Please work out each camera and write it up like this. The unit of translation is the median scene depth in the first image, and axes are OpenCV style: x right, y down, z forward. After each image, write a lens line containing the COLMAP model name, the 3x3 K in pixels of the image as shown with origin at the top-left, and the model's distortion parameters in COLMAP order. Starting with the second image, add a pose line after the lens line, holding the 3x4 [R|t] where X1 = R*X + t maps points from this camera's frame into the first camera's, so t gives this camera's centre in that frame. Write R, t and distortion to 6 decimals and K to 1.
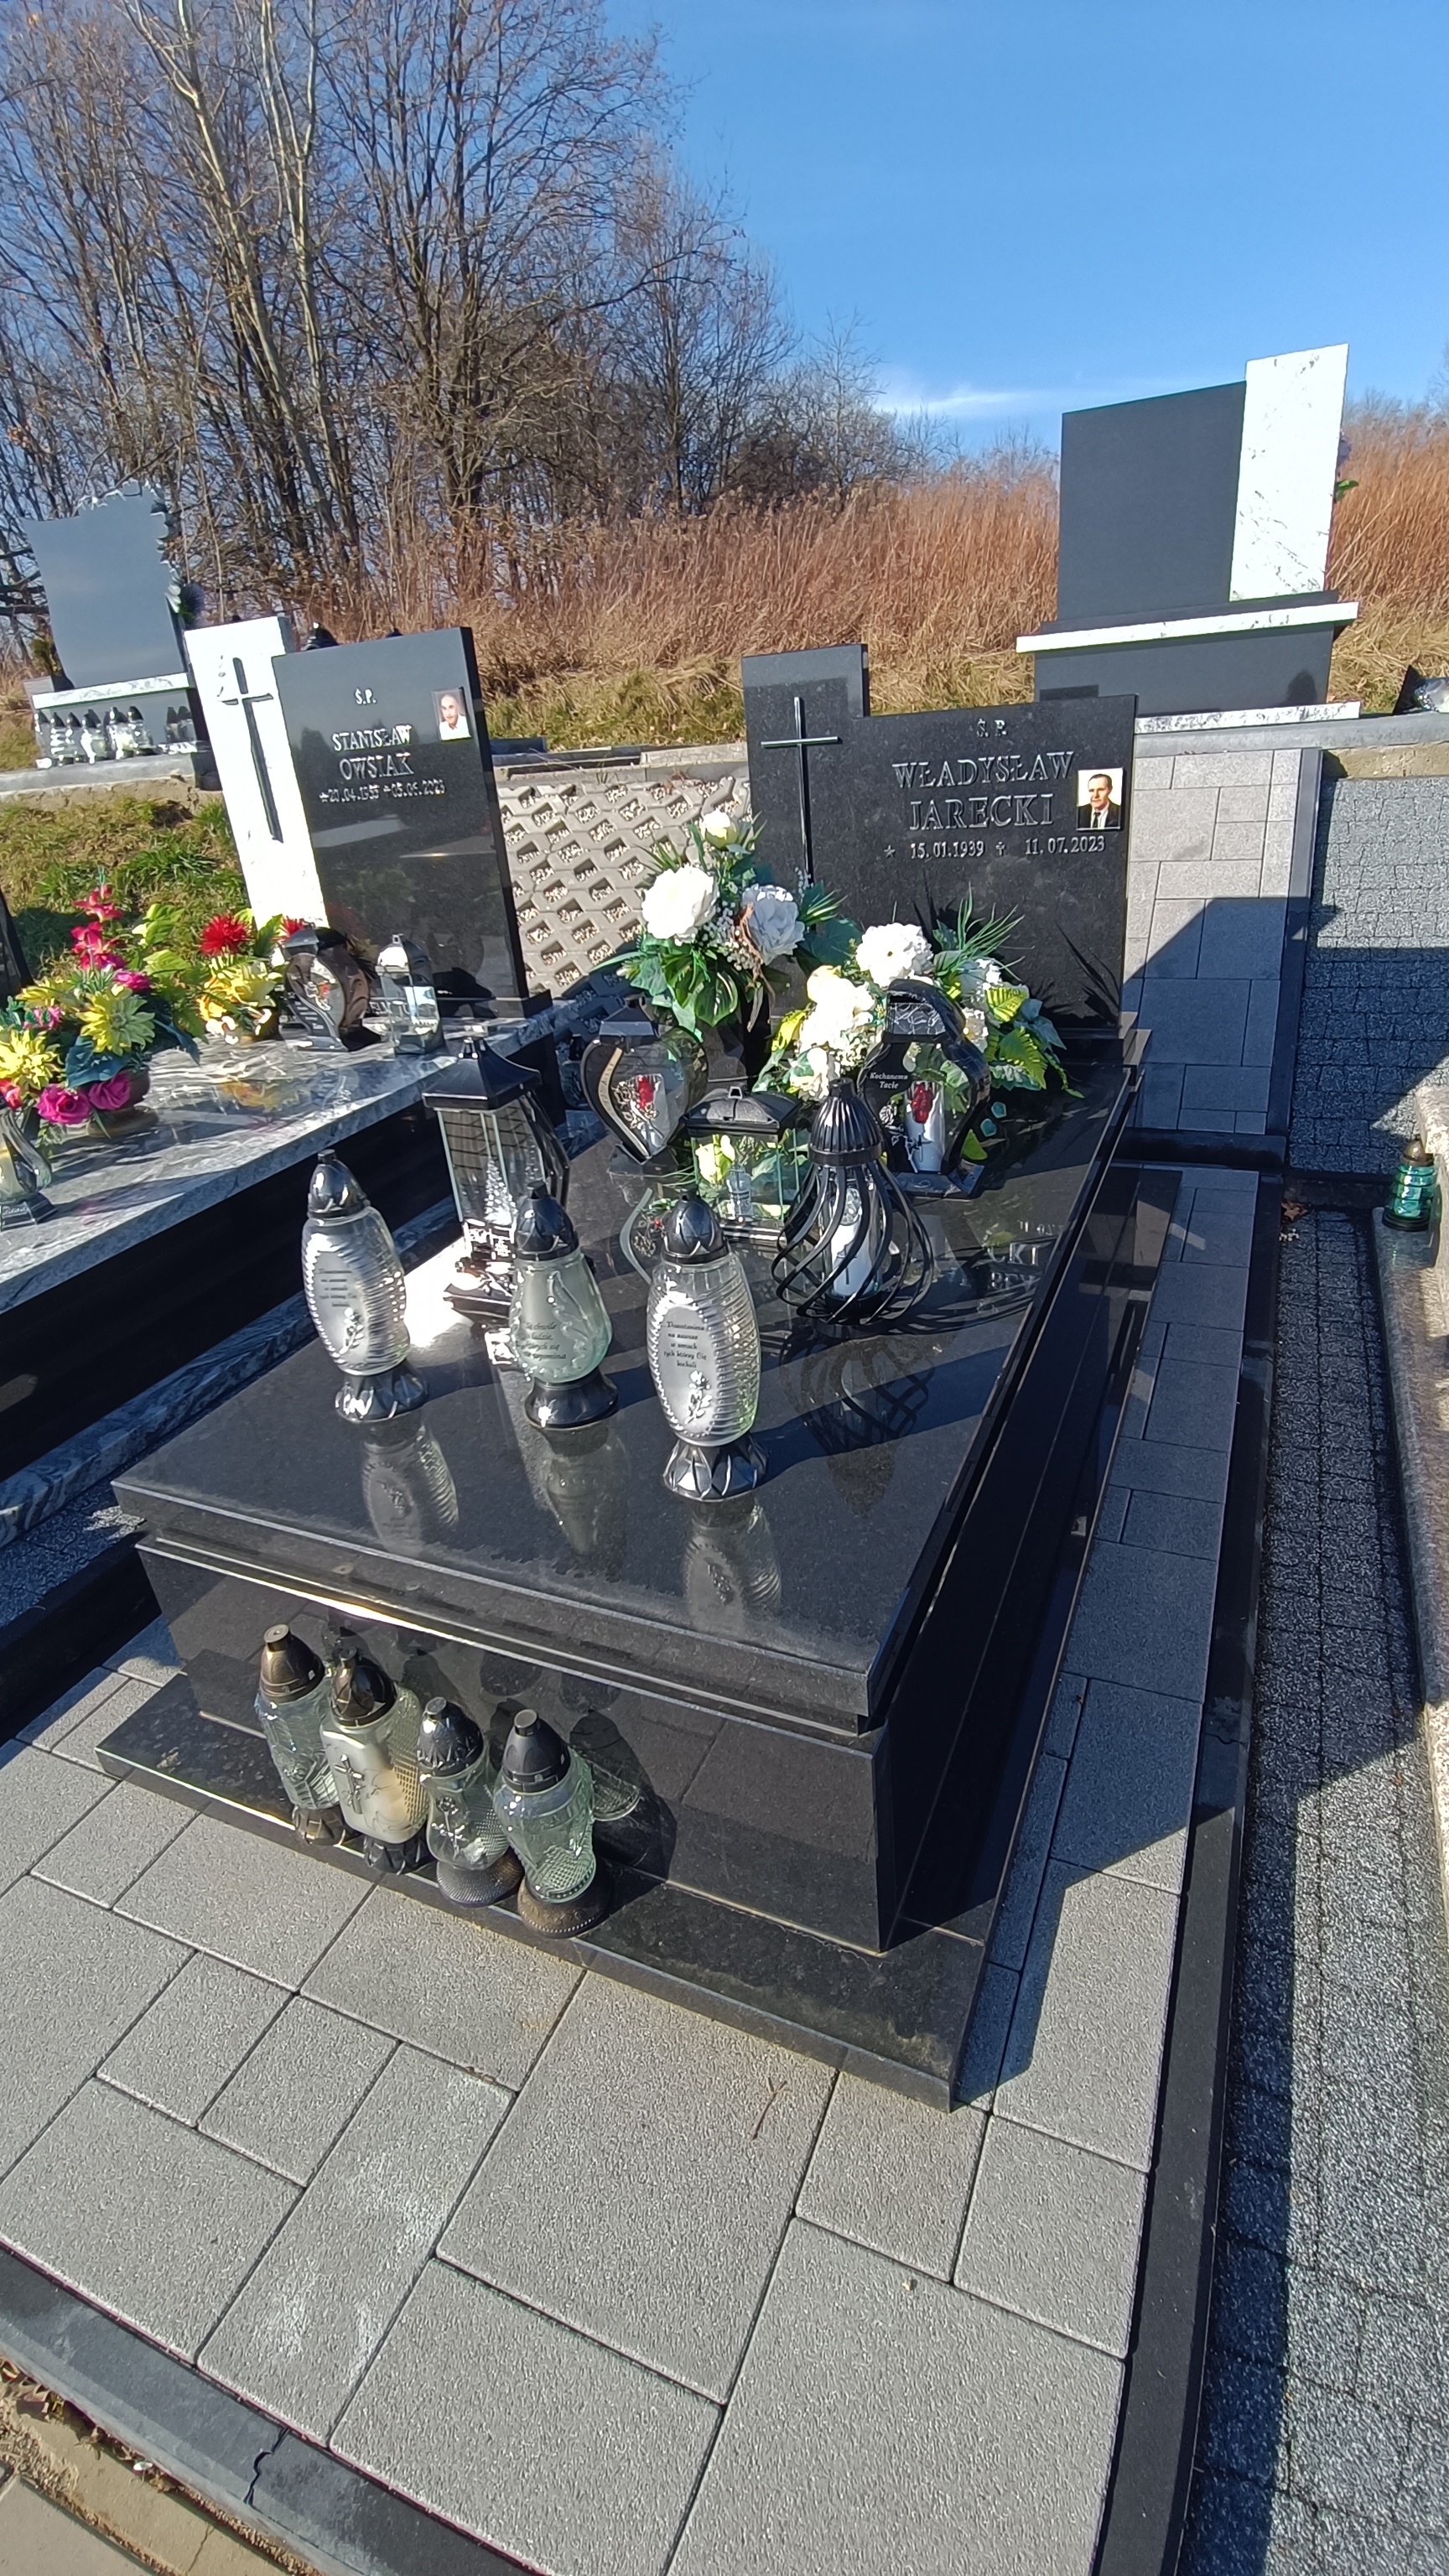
lens RADIAL K [[1180.0, 0, 734.3], [0, 1180.0, 1283.3], [0, 0, 1]] dist [-0.020500, 0.000813]
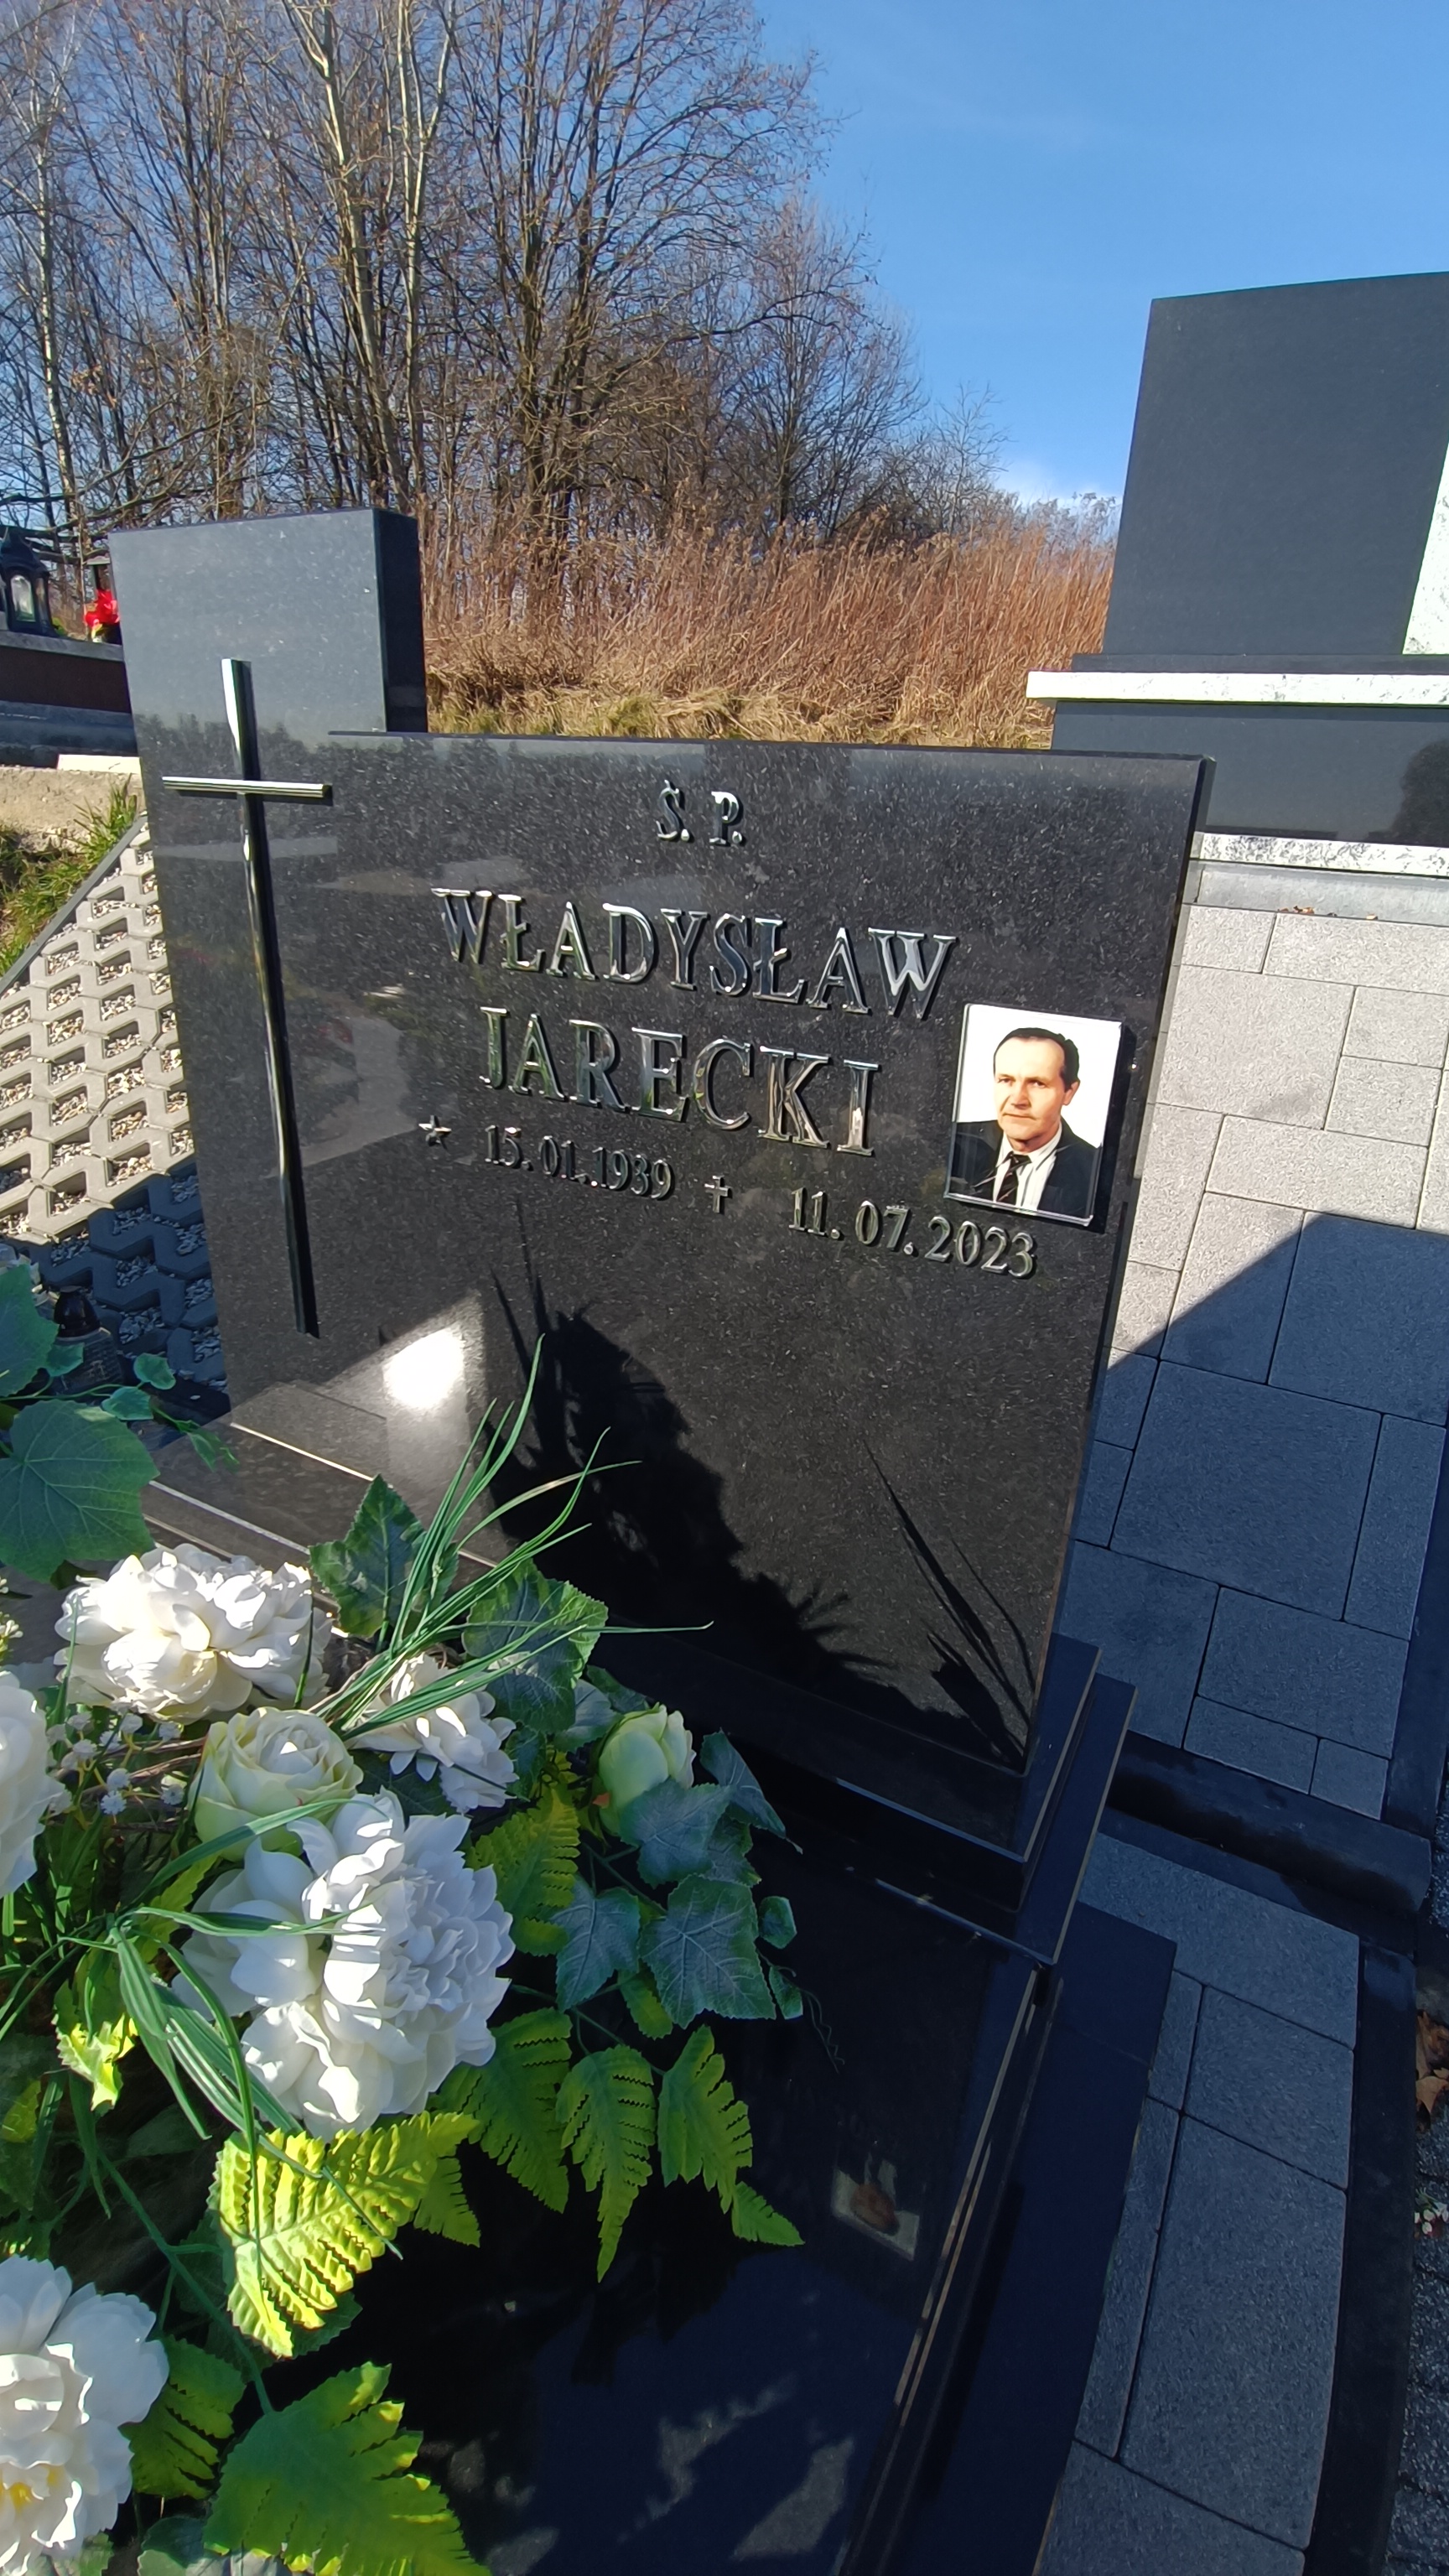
lens RADIAL K [[1180.0, 0, 737.7], [0, 1180.0, 1289.5], [0, 0, 1]] dist [-0.020500, 0.000813]
pose [[0.990297, 0.138353, -0.013022, 0.059953], [-0.138696, 0.989858, -0.030748, -0.084007], [0.008636, 0.032255, 0.999442, 0.171650]]
